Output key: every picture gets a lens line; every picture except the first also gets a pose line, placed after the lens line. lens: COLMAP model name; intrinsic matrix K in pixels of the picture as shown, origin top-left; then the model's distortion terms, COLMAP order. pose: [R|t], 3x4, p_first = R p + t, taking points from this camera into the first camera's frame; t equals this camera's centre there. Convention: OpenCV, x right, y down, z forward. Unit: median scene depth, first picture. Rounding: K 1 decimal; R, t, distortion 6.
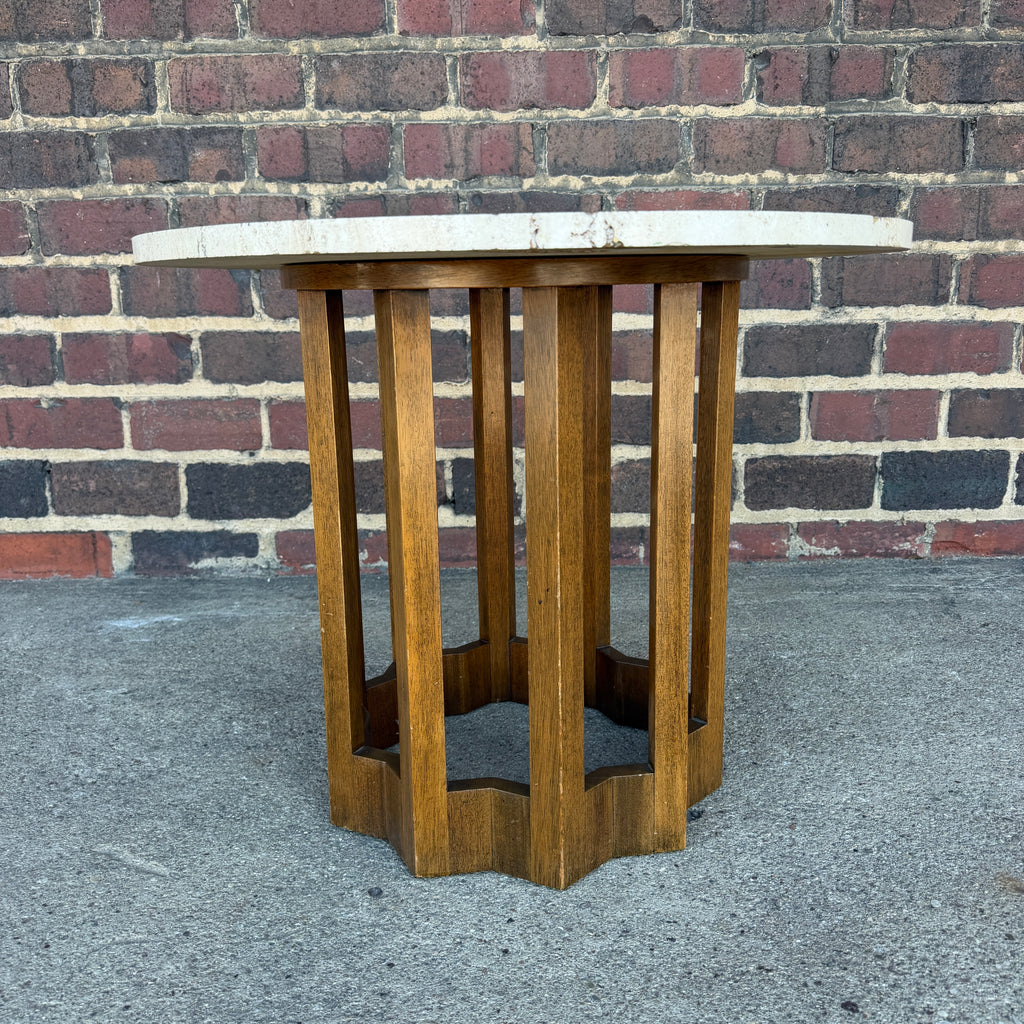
lens RADIAL K [[987.1, 0, 511.8], [0, 987.1, 506.7], [0, 0, 1]] dist [0.004688, -0.023918]
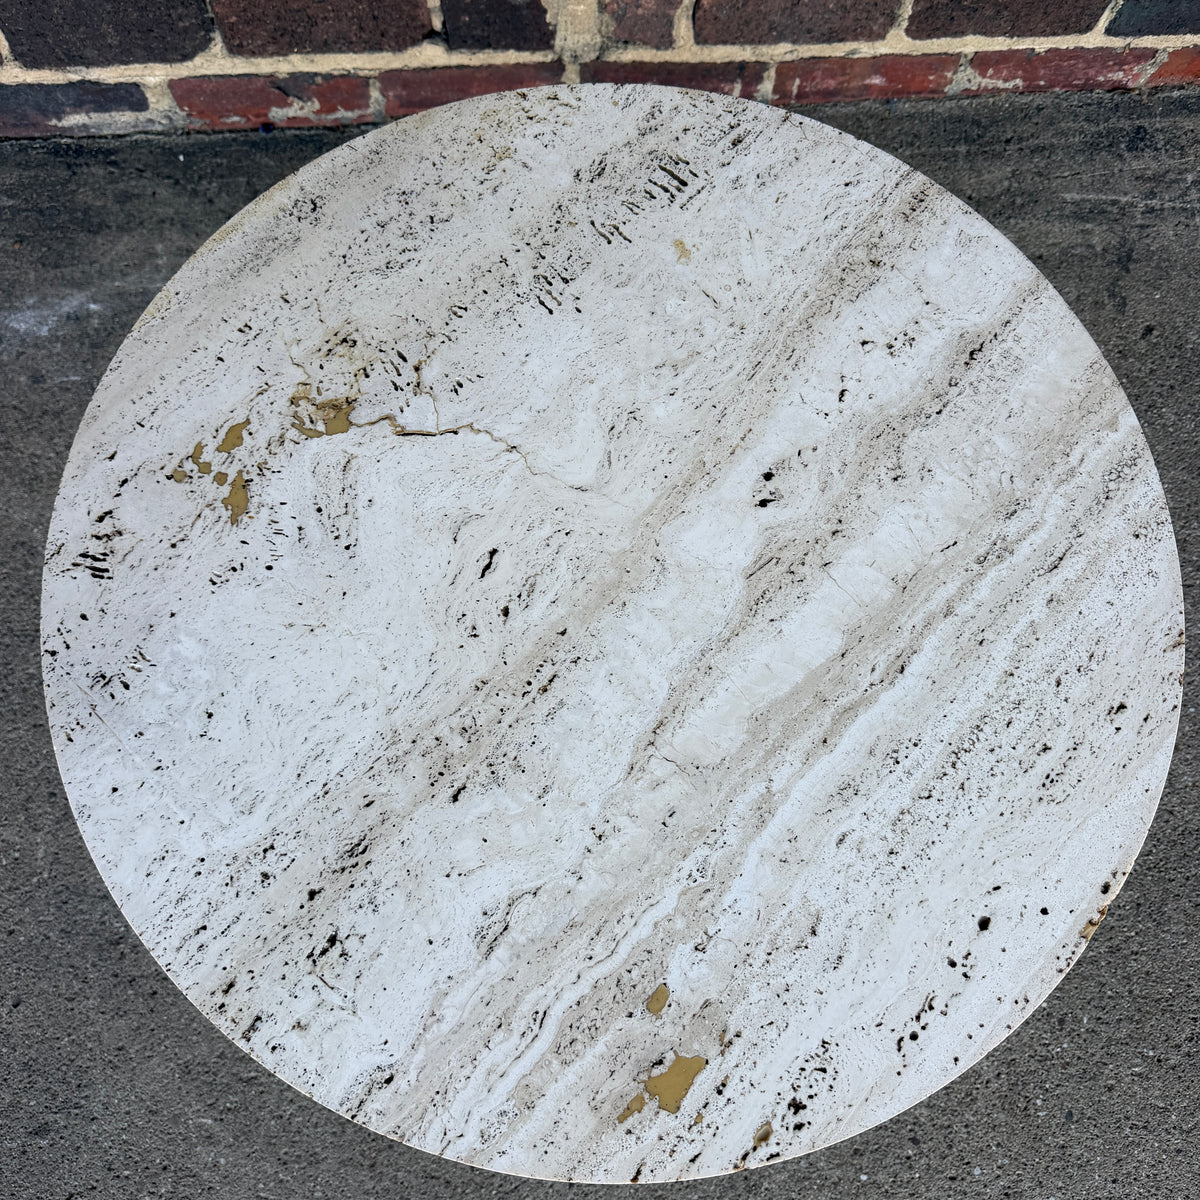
lens RADIAL K [[1115.2, 0, 587.4], [0, 1115.2, 619.8], [0, 0, 1]] dist [0.069951, -0.177244]
pose [[0.996770, -0.054930, 0.058587, -0.033636], [-0.027746, 0.449054, 0.893074, -0.499689], [-0.075365, -0.891814, 0.446080, 0.374852]]
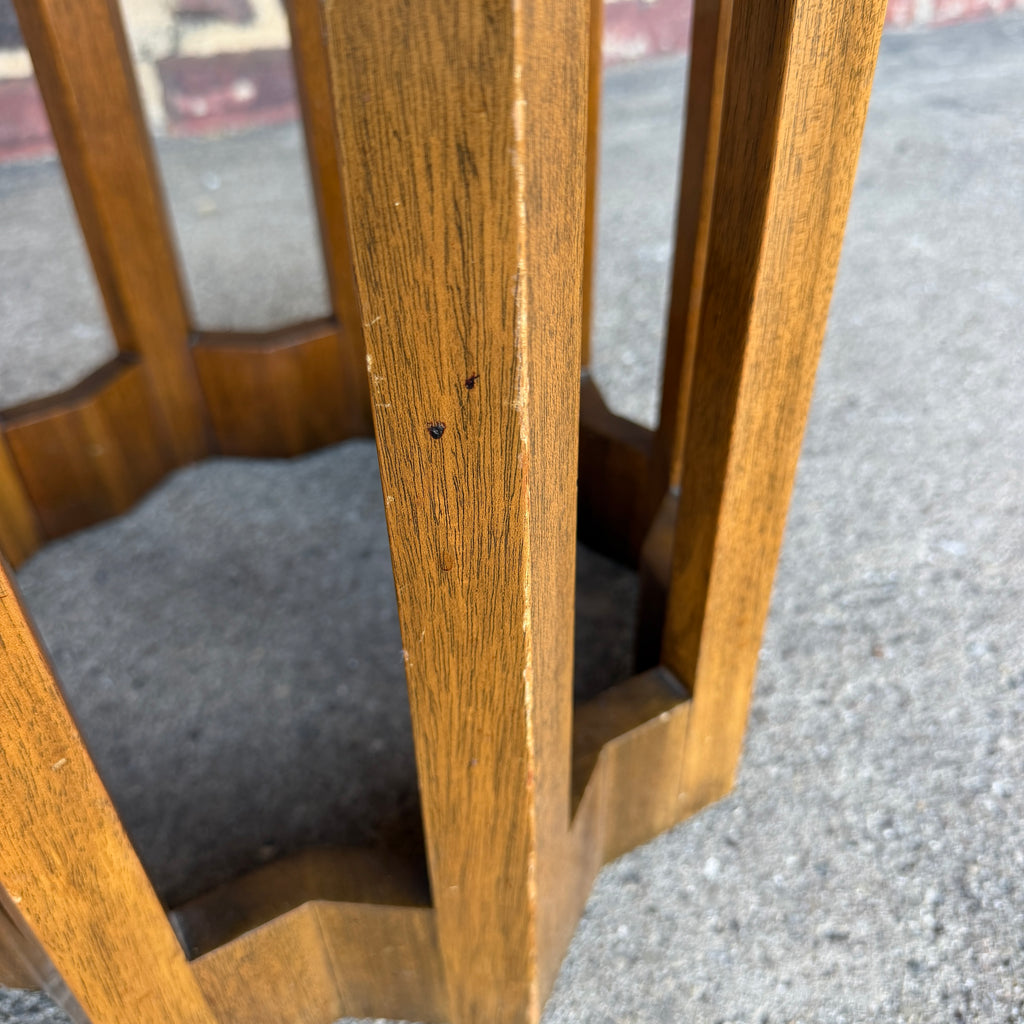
lens RADIAL K [[994.8, 0, 524.5], [0, 994.8, 511.8], [0, 0, 1]] dist [0.103000, -0.215295]
pose [[0.920599, -0.245022, 0.304075, -0.013535], [0.082982, 0.883623, 0.460788, 0.003597], [-0.381590, -0.398968, 0.833795, 0.385999]]
